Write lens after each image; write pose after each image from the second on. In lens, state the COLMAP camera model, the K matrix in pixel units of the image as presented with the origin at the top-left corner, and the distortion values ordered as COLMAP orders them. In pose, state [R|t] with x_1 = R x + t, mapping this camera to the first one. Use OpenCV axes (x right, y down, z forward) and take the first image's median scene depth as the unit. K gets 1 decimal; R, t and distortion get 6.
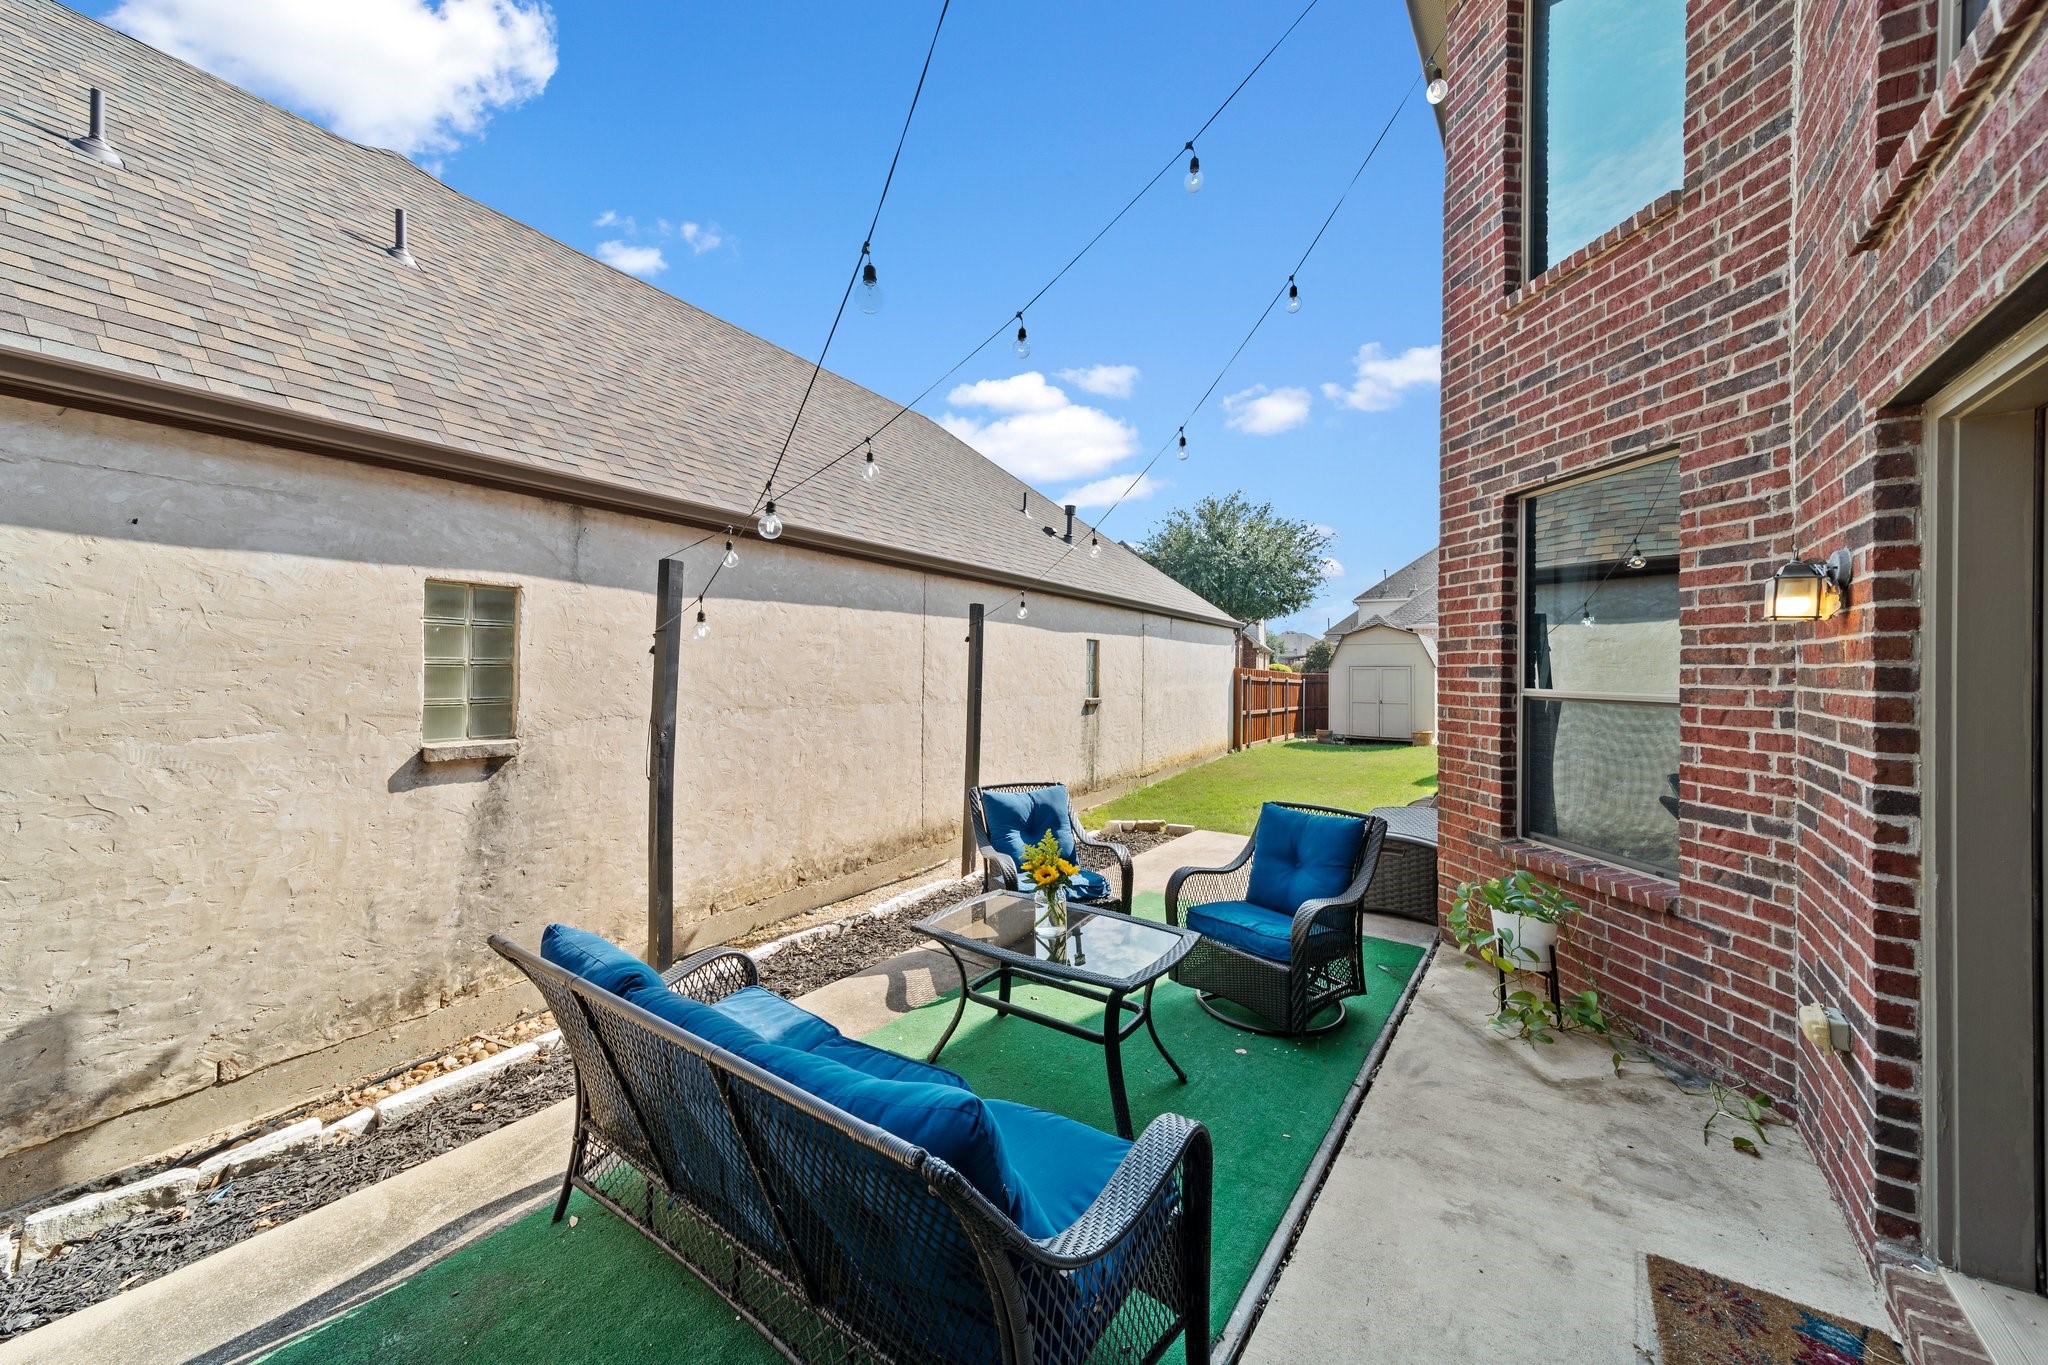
lens RADIAL K [[719.7, 0, 1032.7], [0, 719.7, 667.7], [0, 0, 1]] dist [0.017816, -0.000365]
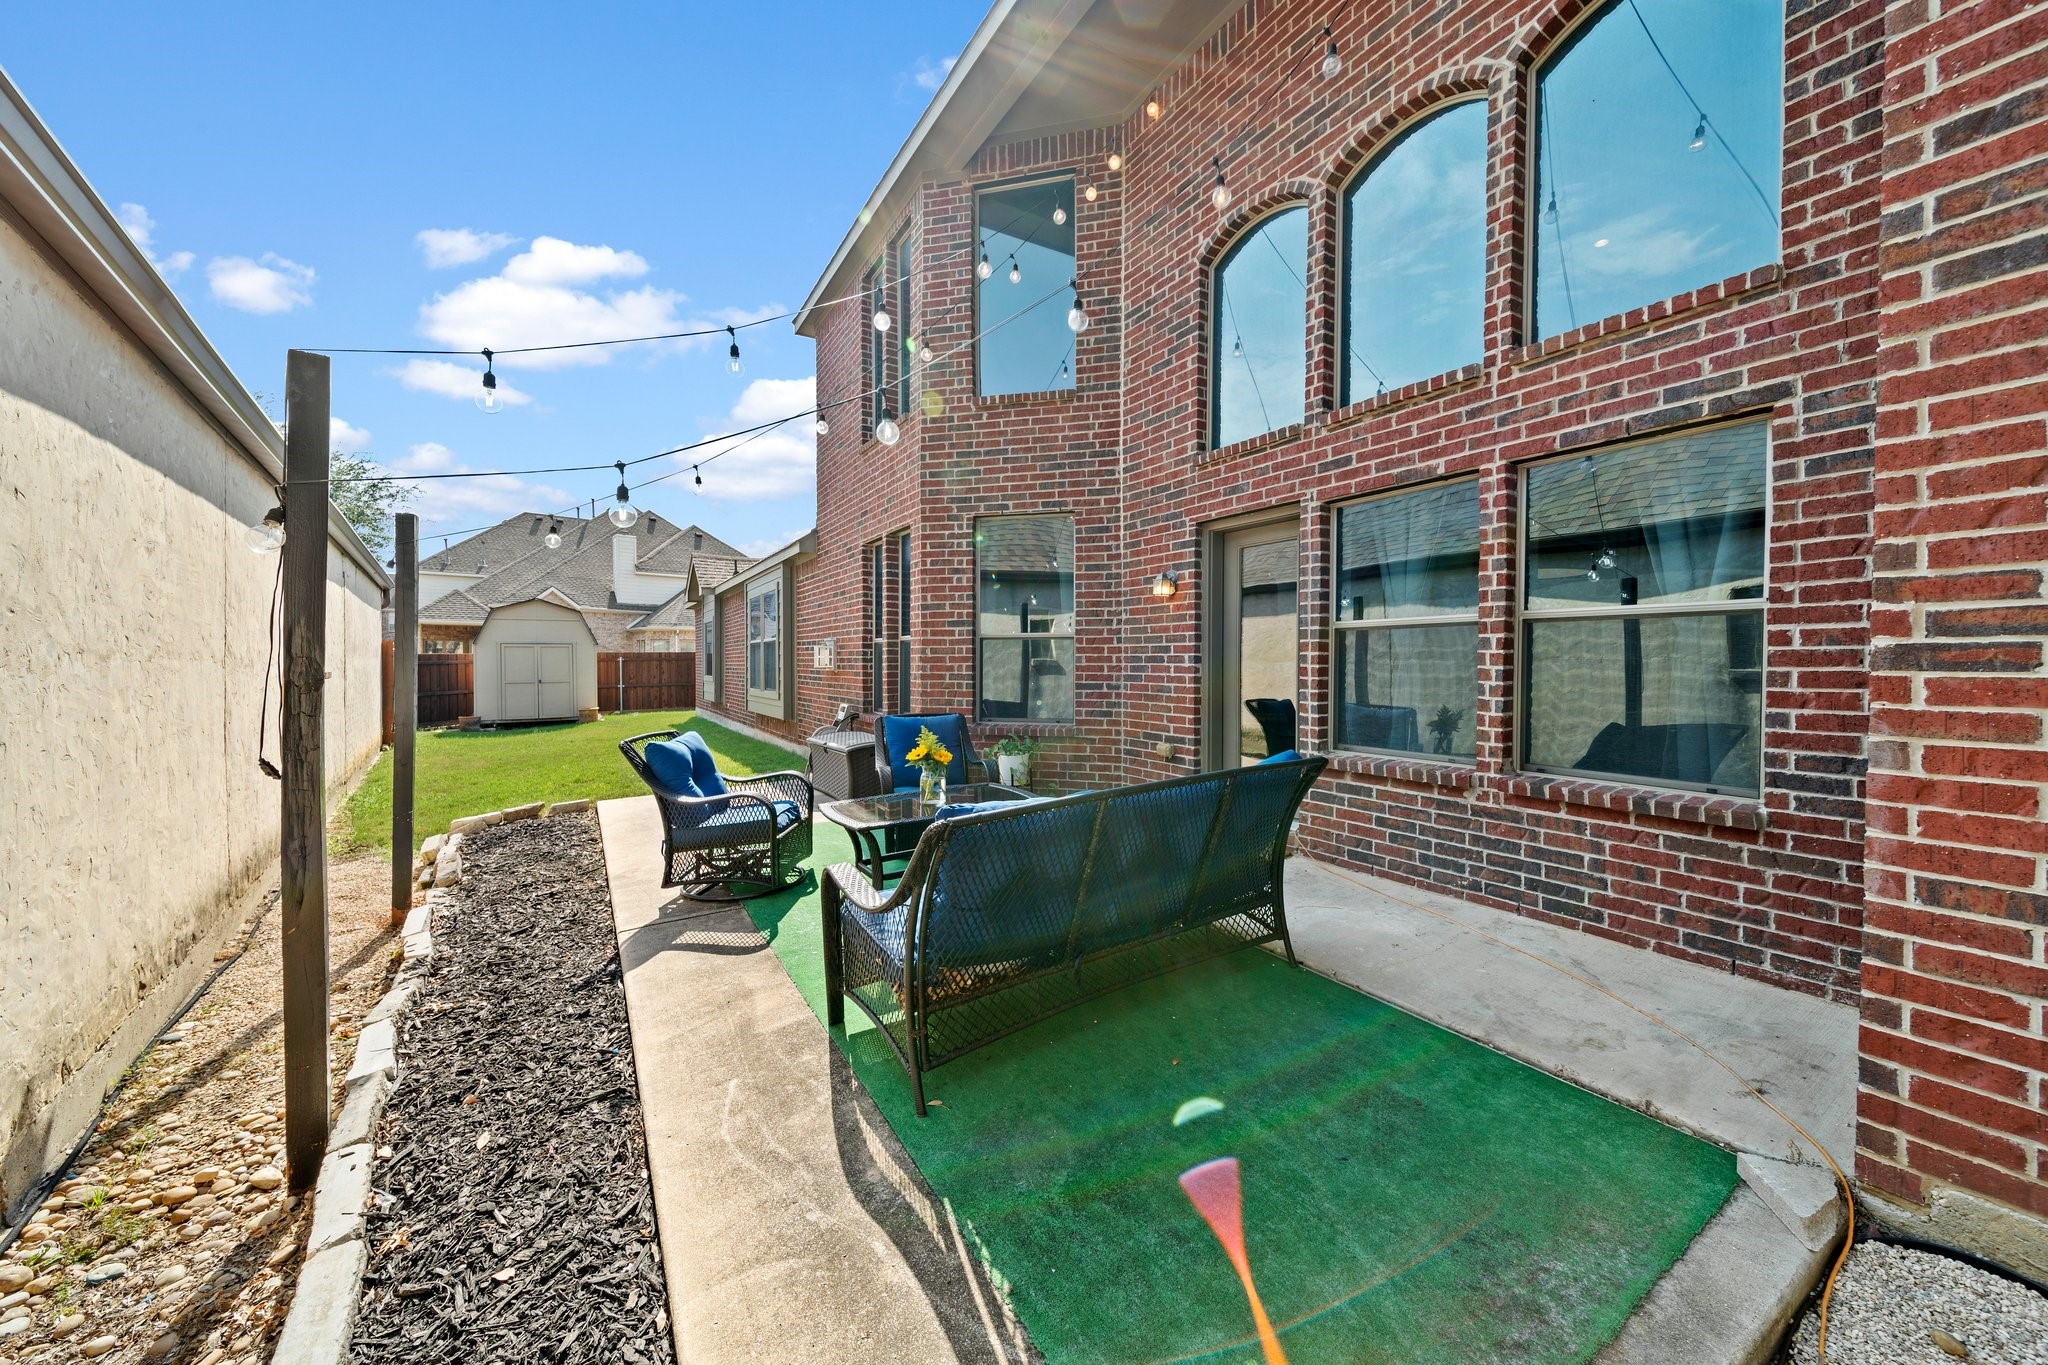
lens RADIAL K [[719.7, 0, 1032.7], [0, 719.7, 667.7], [0, 0, 1]] dist [0.017816, -0.000365]
pose [[0.355634, -0.017756, 0.934457, -1.106676], [0.004745, 0.999841, 0.017192, 0.105378], [-0.934613, -0.001680, 0.355661, 0.384318]]
